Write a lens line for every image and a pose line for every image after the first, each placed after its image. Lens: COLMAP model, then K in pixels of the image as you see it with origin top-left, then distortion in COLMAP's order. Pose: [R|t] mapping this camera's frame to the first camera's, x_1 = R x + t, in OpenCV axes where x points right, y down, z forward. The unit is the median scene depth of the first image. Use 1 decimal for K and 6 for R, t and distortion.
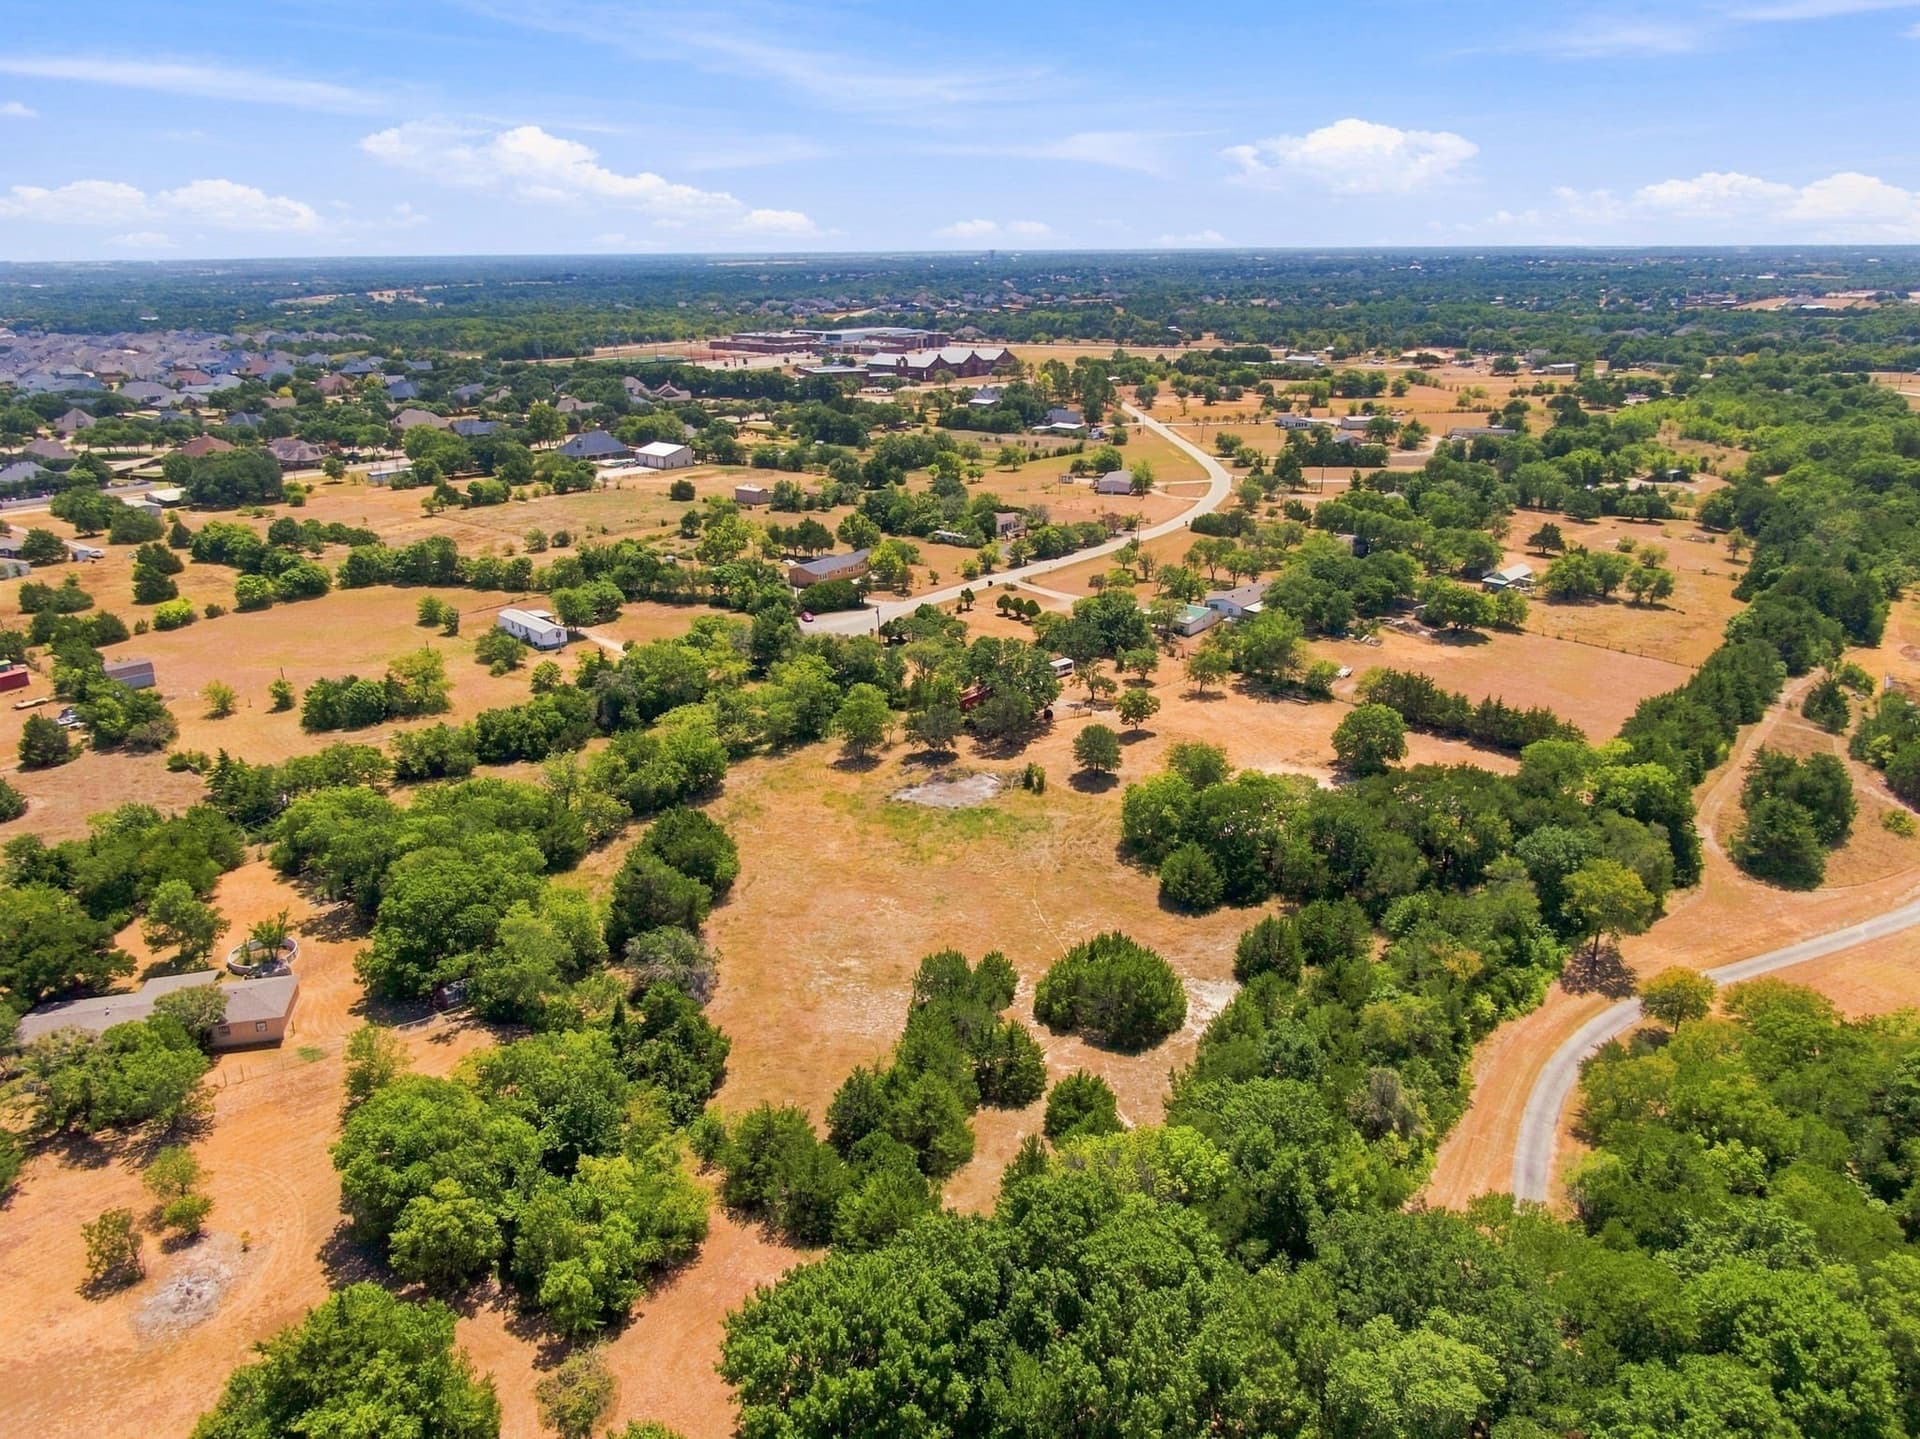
lens RADIAL K [[1390.1, 0, 960.0], [0, 1390.1, 719.5], [0, 0, 1]] dist [0.062666, -0.094729]
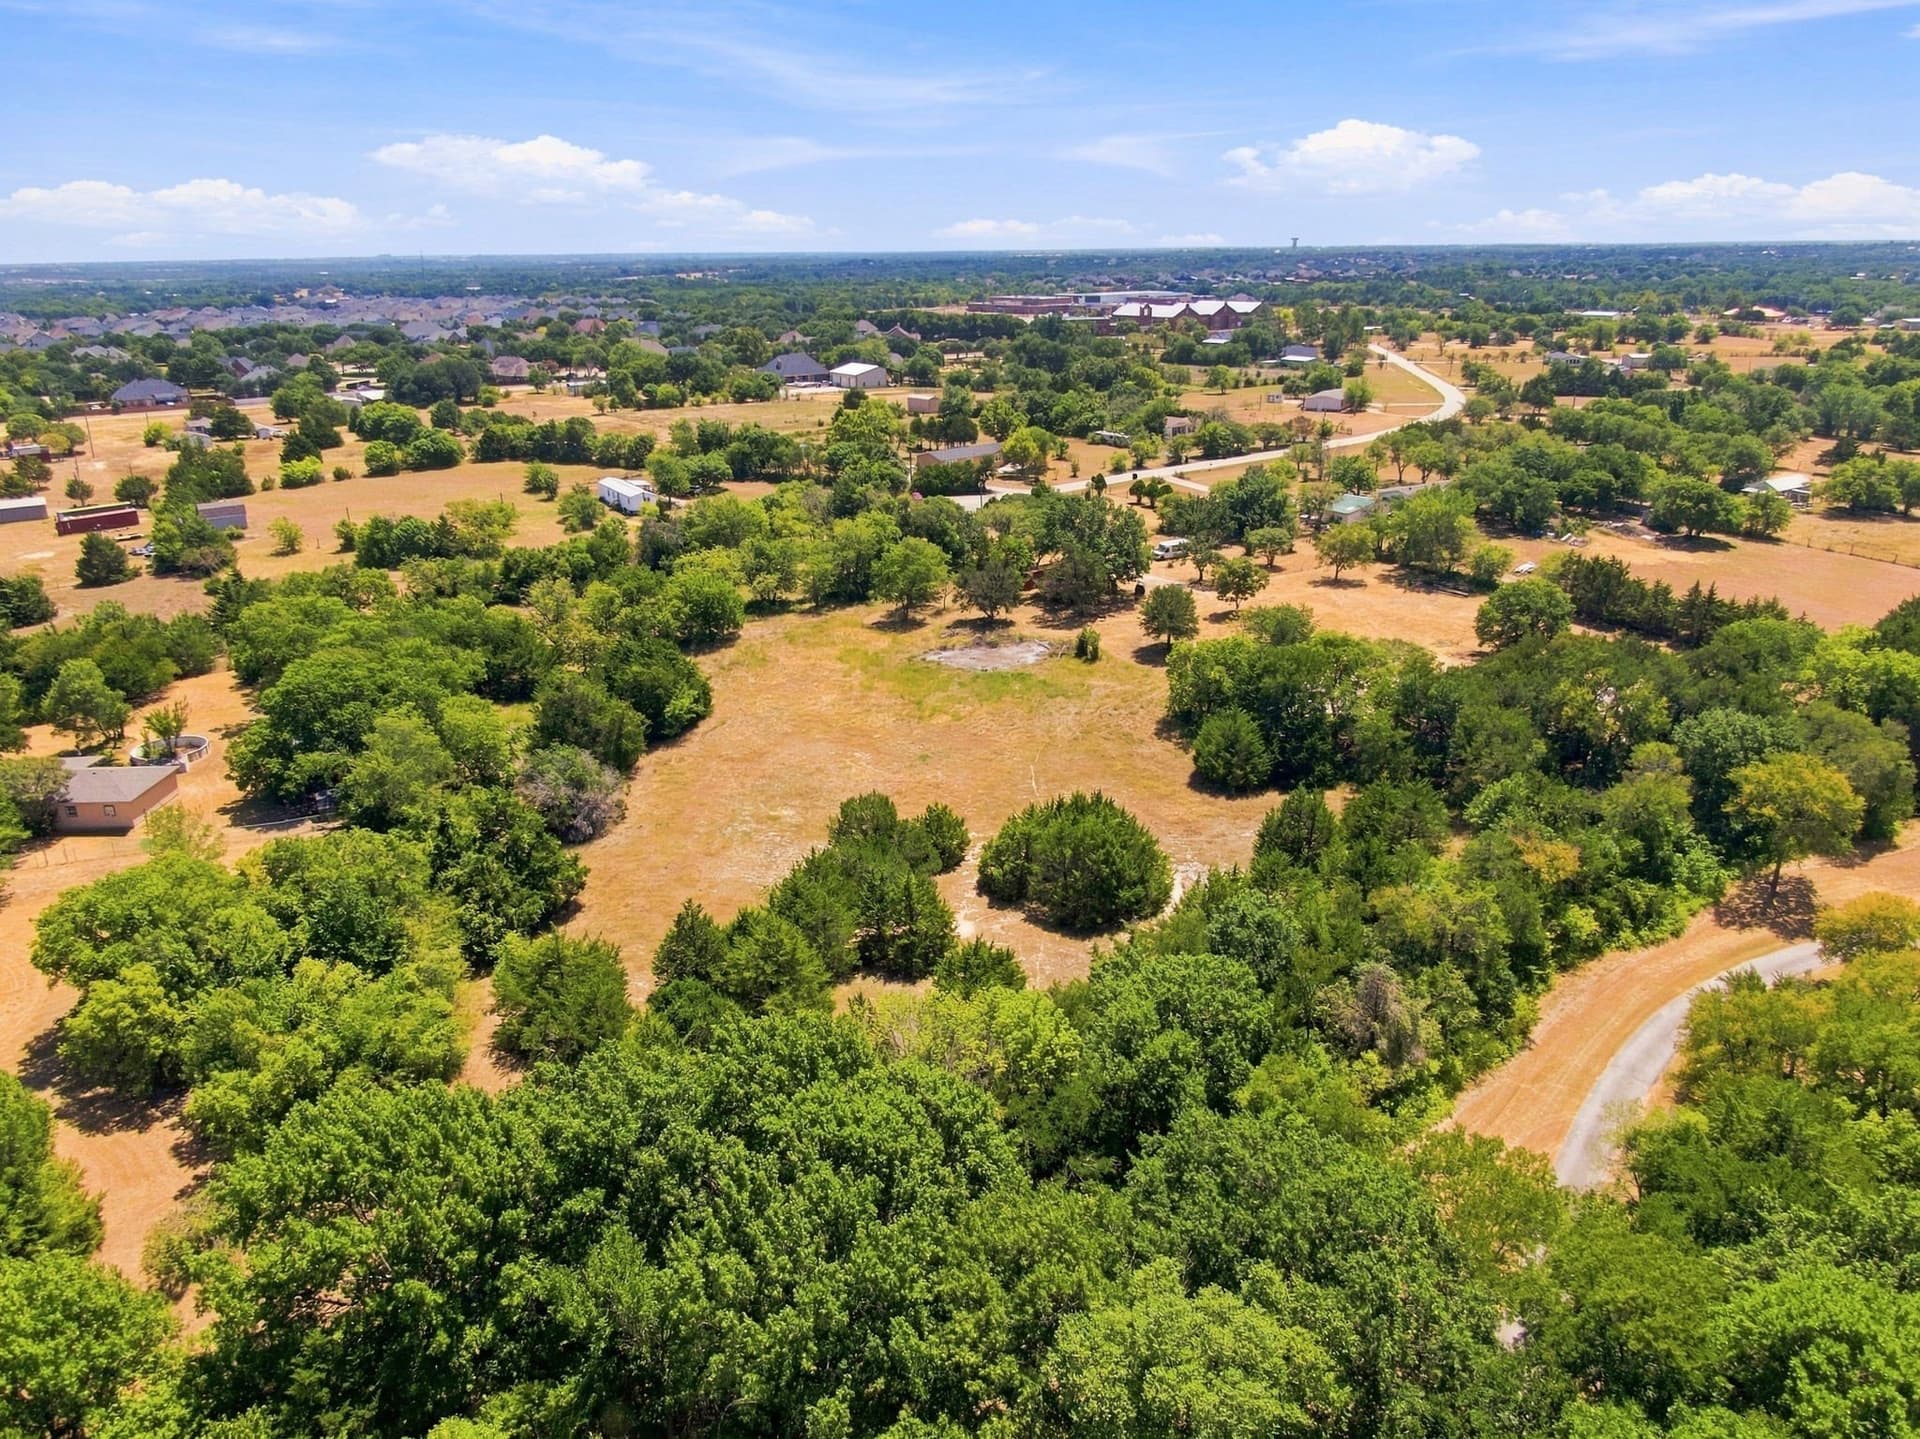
lens RADIAL K [[1384.7, 0, 960.0], [0, 1384.7, 719.5], [0, 0, 1]] dist [0.028281, -0.038144]
pose [[0.977275, 0.065364, -0.201645, 0.143004], [-0.065852, 0.997820, 0.004298, 0.084669], [0.201486, 0.009079, 0.979449, 0.168129]]
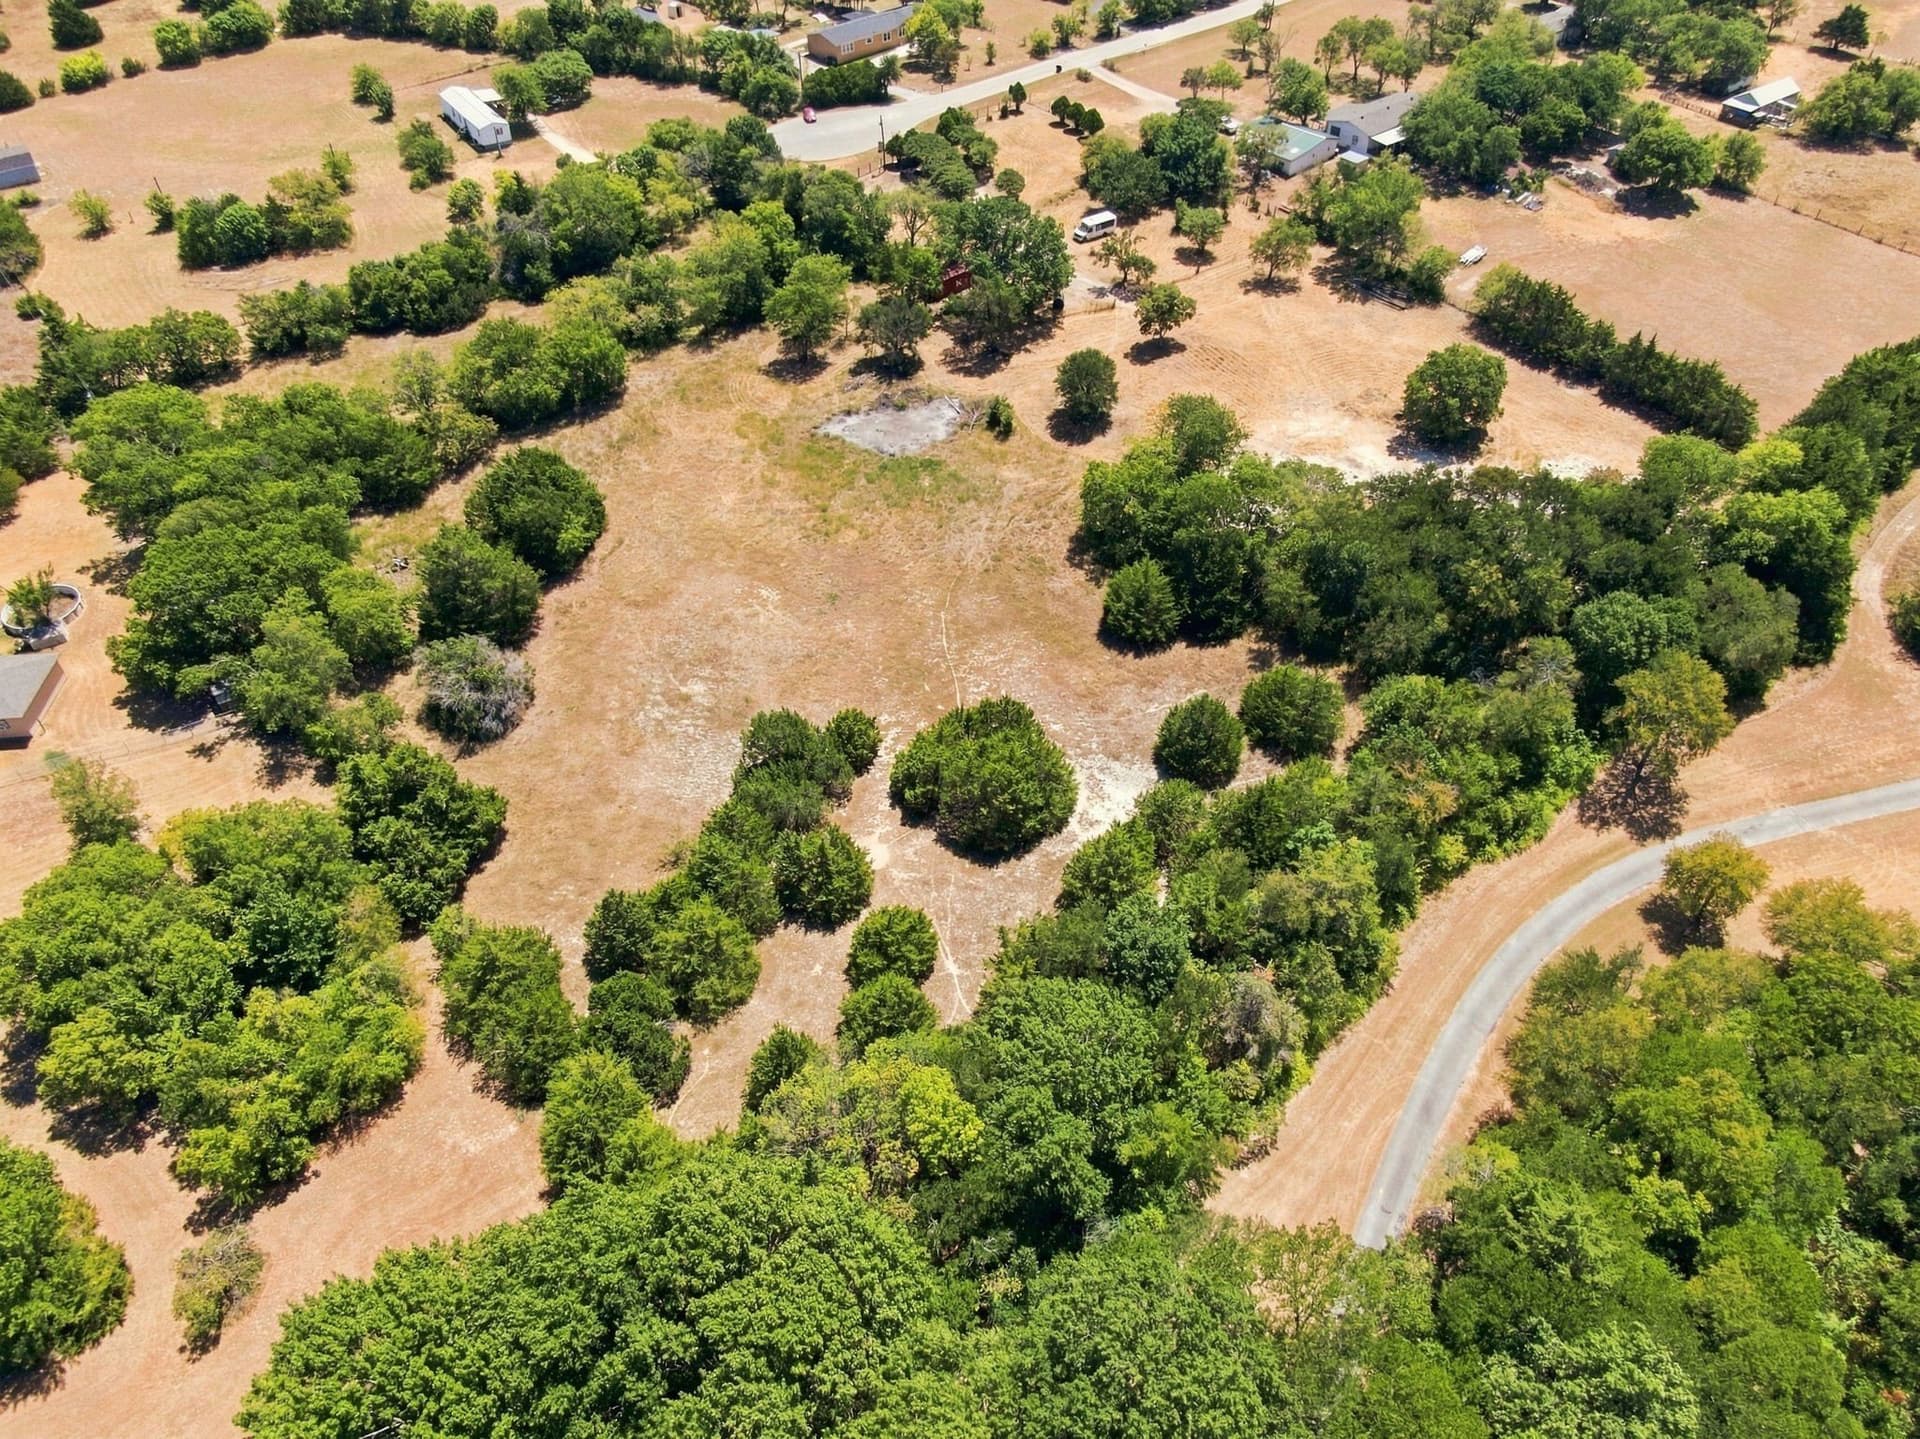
lens RADIAL K [[1384.7, 0, 960.0], [0, 1384.7, 719.5], [0, 0, 1]] dist [0.028281, -0.038144]
pose [[0.987889, 0.104806, -0.114418, 0.133355], [-0.049130, 0.910741, 0.410045, -0.117493], [0.147180, -0.399458, 0.904860, 0.211174]]
